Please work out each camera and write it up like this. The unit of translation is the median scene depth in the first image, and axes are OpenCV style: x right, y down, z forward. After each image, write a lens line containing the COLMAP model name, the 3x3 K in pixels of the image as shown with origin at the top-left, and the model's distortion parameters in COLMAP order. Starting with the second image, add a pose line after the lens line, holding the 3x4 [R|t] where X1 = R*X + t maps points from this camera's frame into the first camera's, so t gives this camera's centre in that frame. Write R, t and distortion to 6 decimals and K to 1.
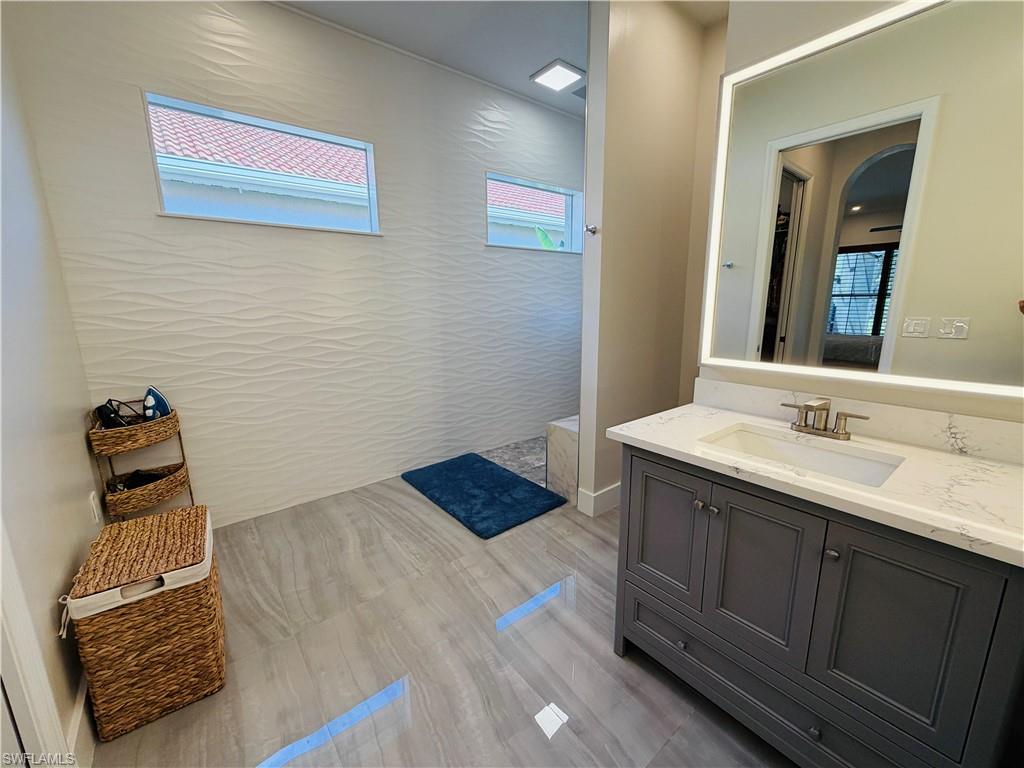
lens RADIAL K [[407.8, 0, 513.8], [0, 407.8, 382.1], [0, 0, 1]] dist [0.000054, -0.000085]
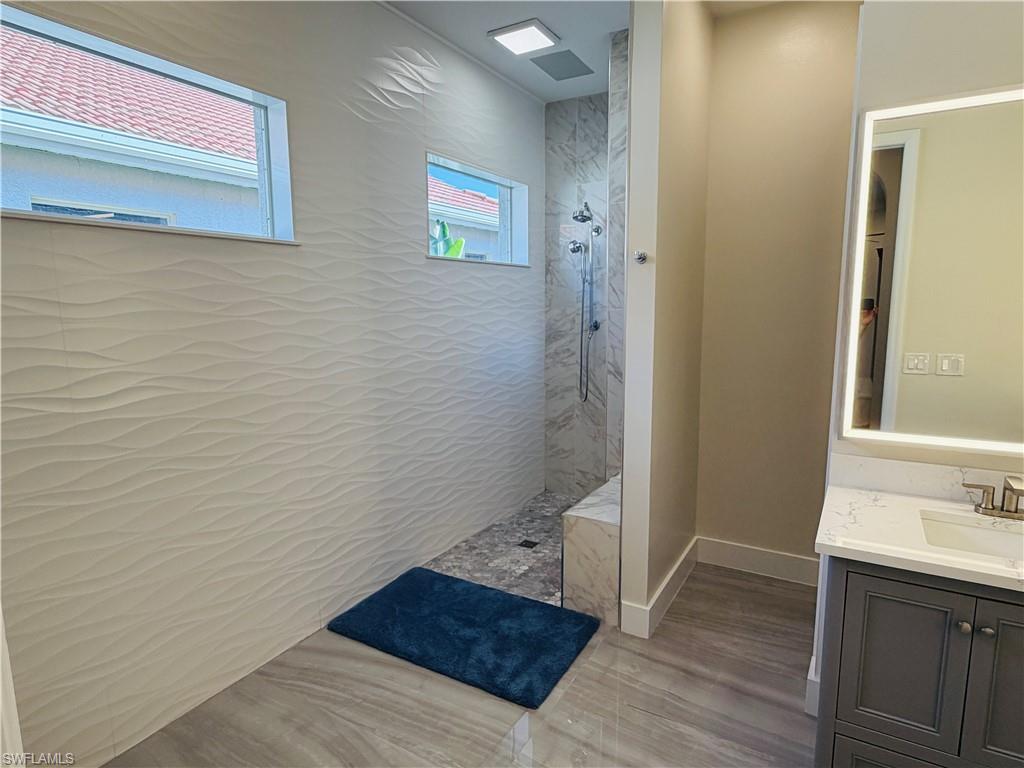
lens RADIAL K [[574.1, 0, 513.6], [0, 574.1, 384.6], [0, 0, 1]] dist [-0.001721, 0.001850]
pose [[0.934497, -0.048314, 0.352677, -0.355568], [0.067980, 0.996734, -0.043583, -0.091009], [-0.349419, 0.064703, 0.934730, 0.085956]]
